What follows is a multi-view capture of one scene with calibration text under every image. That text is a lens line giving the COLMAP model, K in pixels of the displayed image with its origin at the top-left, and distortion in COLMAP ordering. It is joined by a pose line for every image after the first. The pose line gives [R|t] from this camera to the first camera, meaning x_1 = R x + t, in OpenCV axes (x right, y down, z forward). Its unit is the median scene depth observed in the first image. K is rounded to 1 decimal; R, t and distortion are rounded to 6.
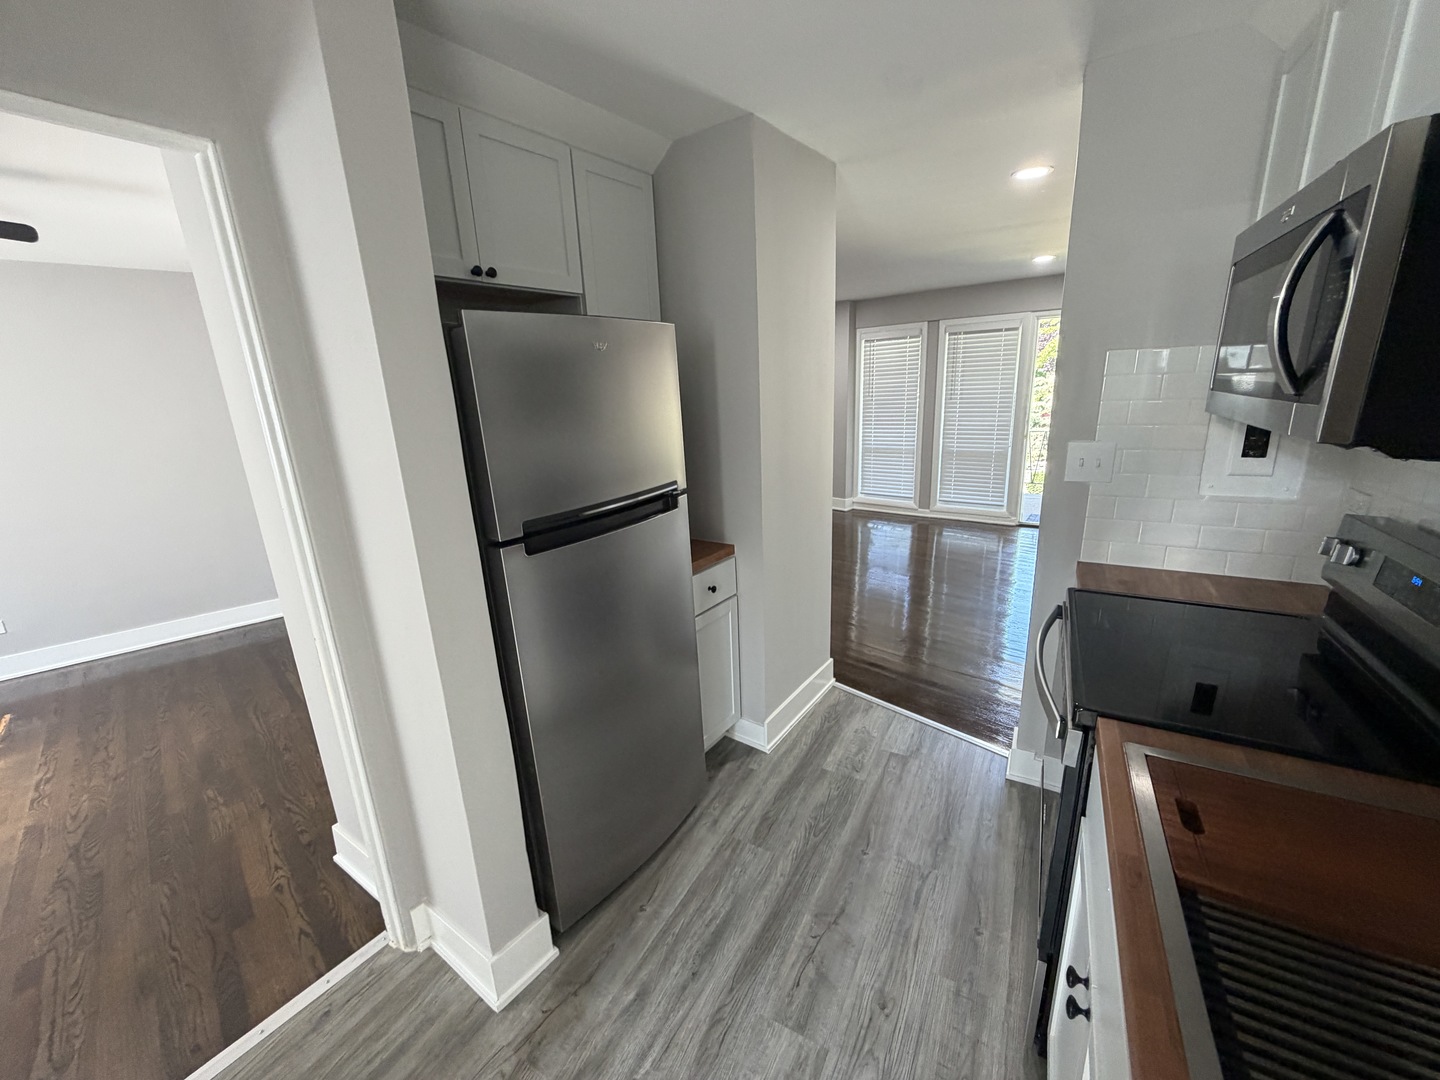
lens RADIAL K [[576.1, 0, 717.0], [0, 576.1, 541.5], [0, 0, 1]] dist [0.001092, -0.000504]
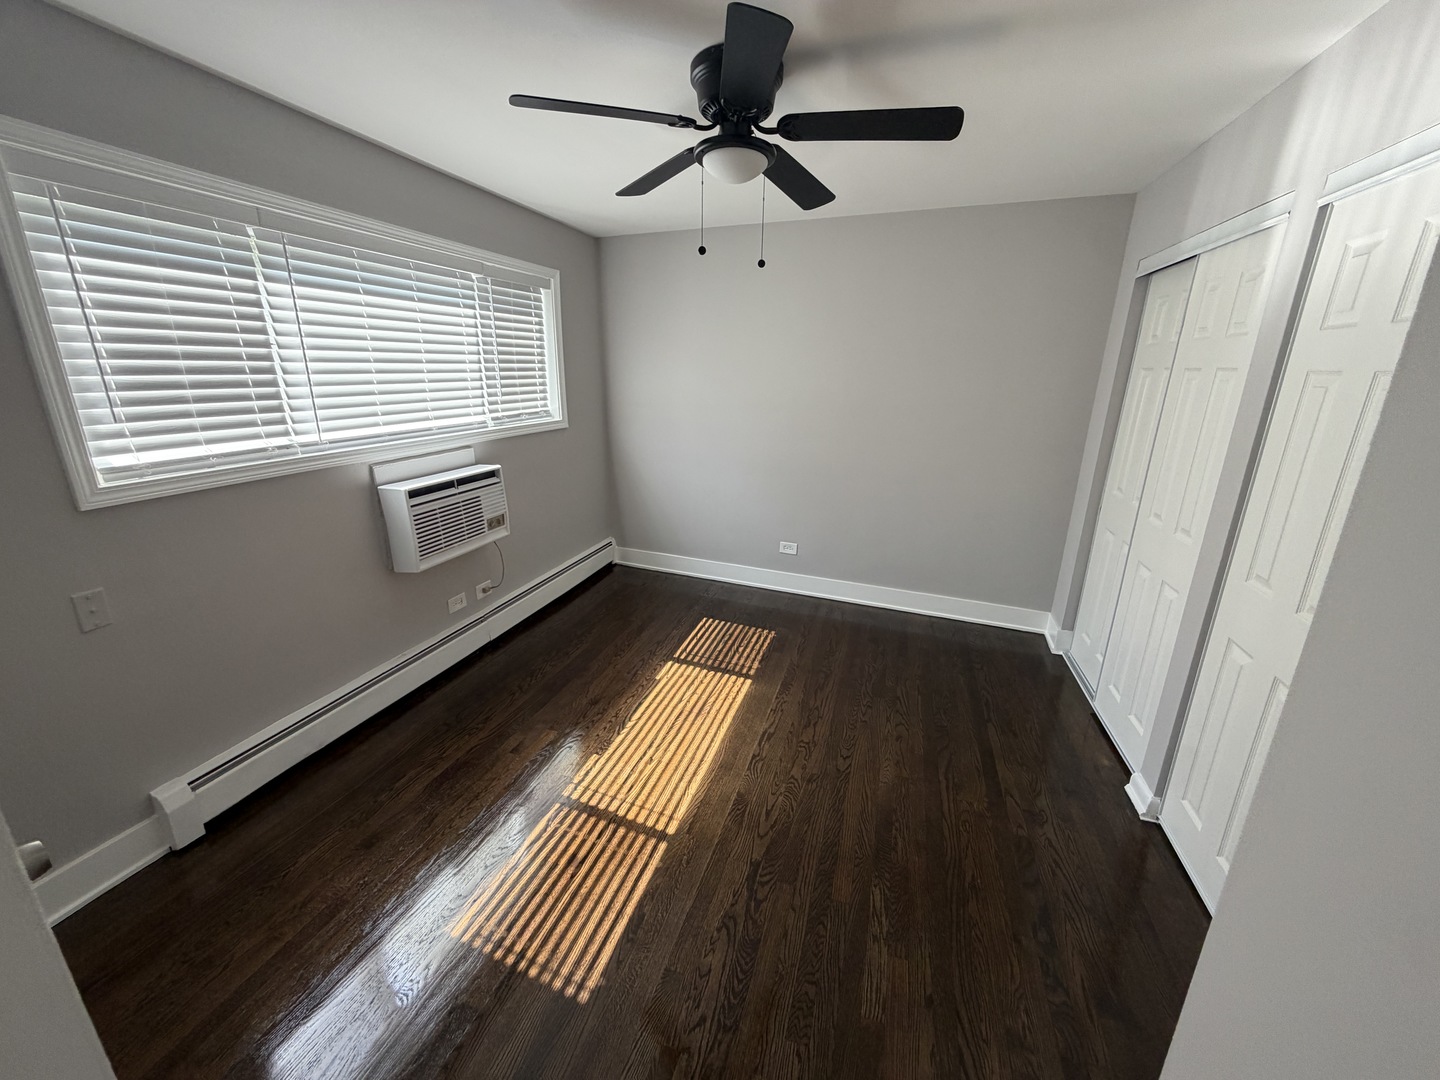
lens RADIAL K [[576.1, 0, 717.0], [0, 576.1, 541.5], [0, 0, 1]] dist [0.001092, -0.000504]
pose [[0.452053, 0.307104, -0.837458, -0.678963], [-0.268589, 0.942154, 0.200515, -0.116776], [0.850593, 0.134289, 0.508388, 0.533546]]
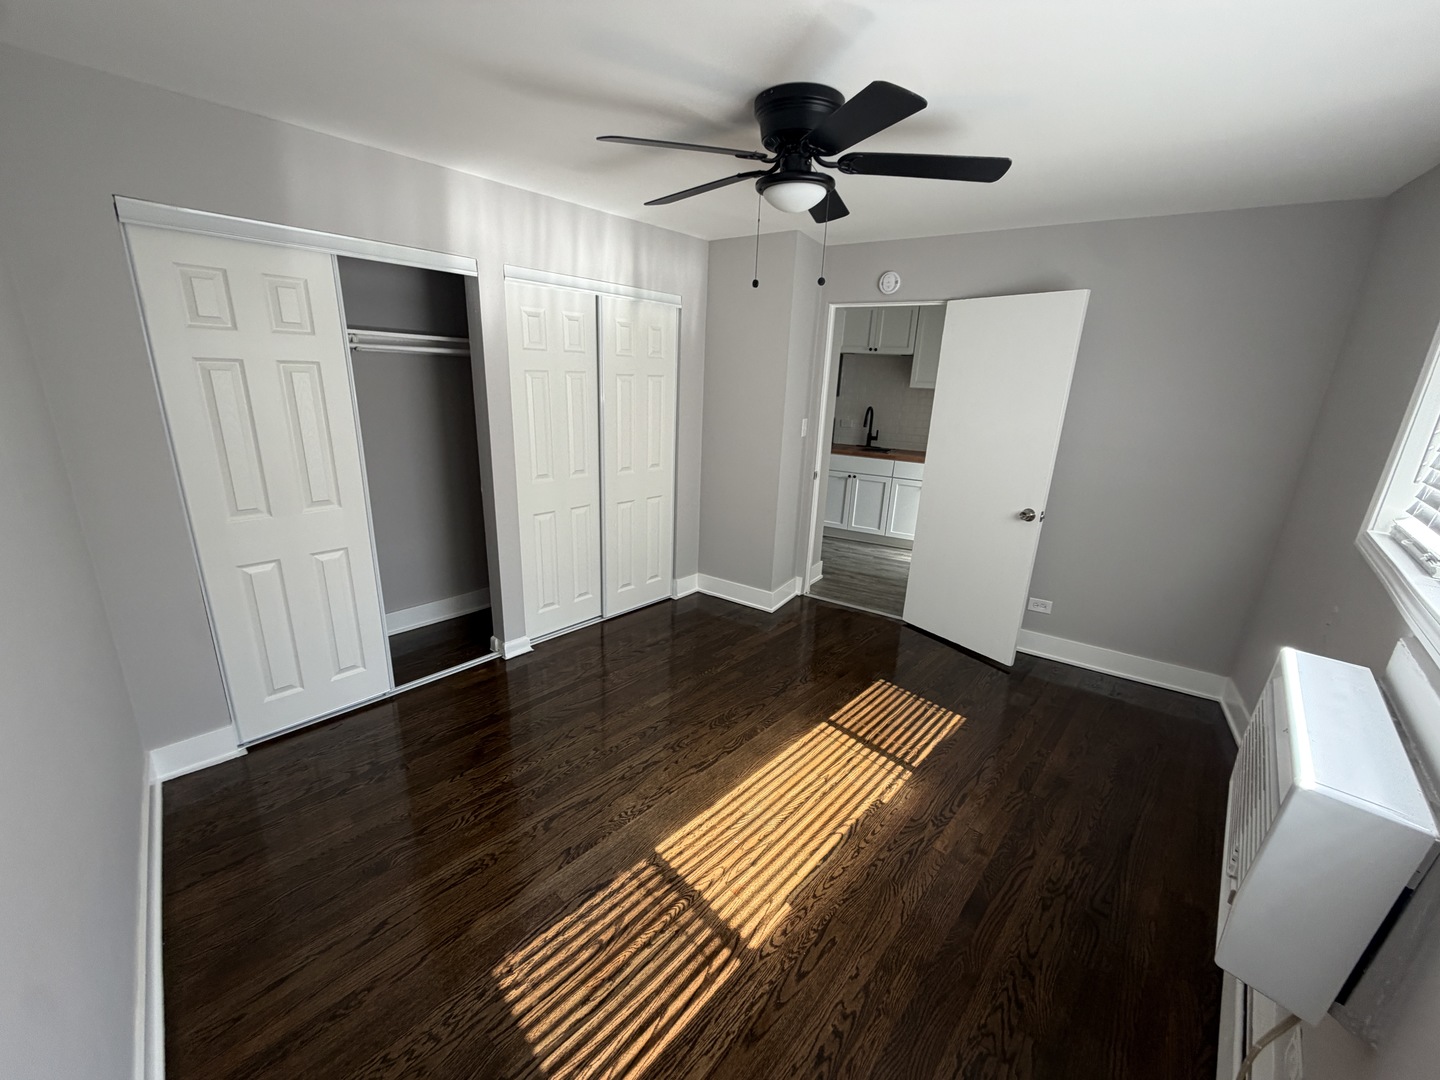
lens RADIAL K [[576.1, 0, 717.0], [0, 576.1, 541.5], [0, 0, 1]] dist [0.001092, -0.000504]
pose [[-0.044558, -0.238450, 0.970132, -2.898223], [0.223420, 0.944122, 0.242318, -0.233688], [-0.973703, 0.227544, 0.011206, 1.270727]]
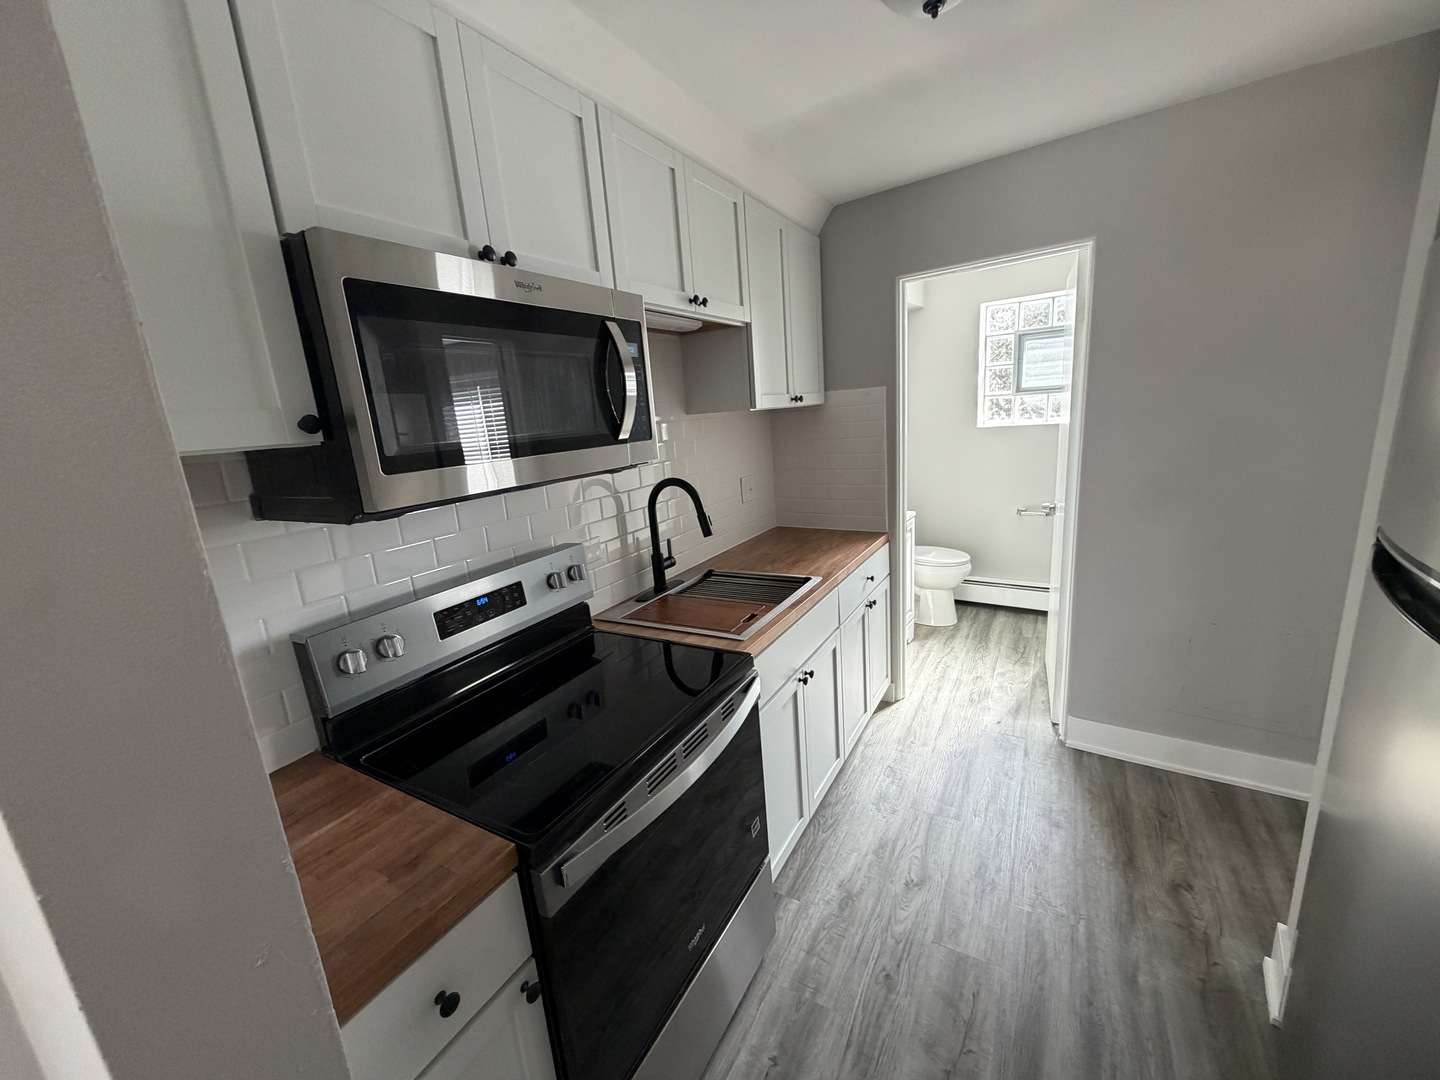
lens RADIAL K [[576.1, 0, 717.0], [0, 576.1, 541.5], [0, 0, 1]] dist [0.001092, -0.000504]
pose [[-0.993140, 0.110407, 0.038513, 0.400423], [0.115544, 0.876022, 0.468224, -0.373002], [0.017957, 0.469462, -0.882770, 1.322360]]
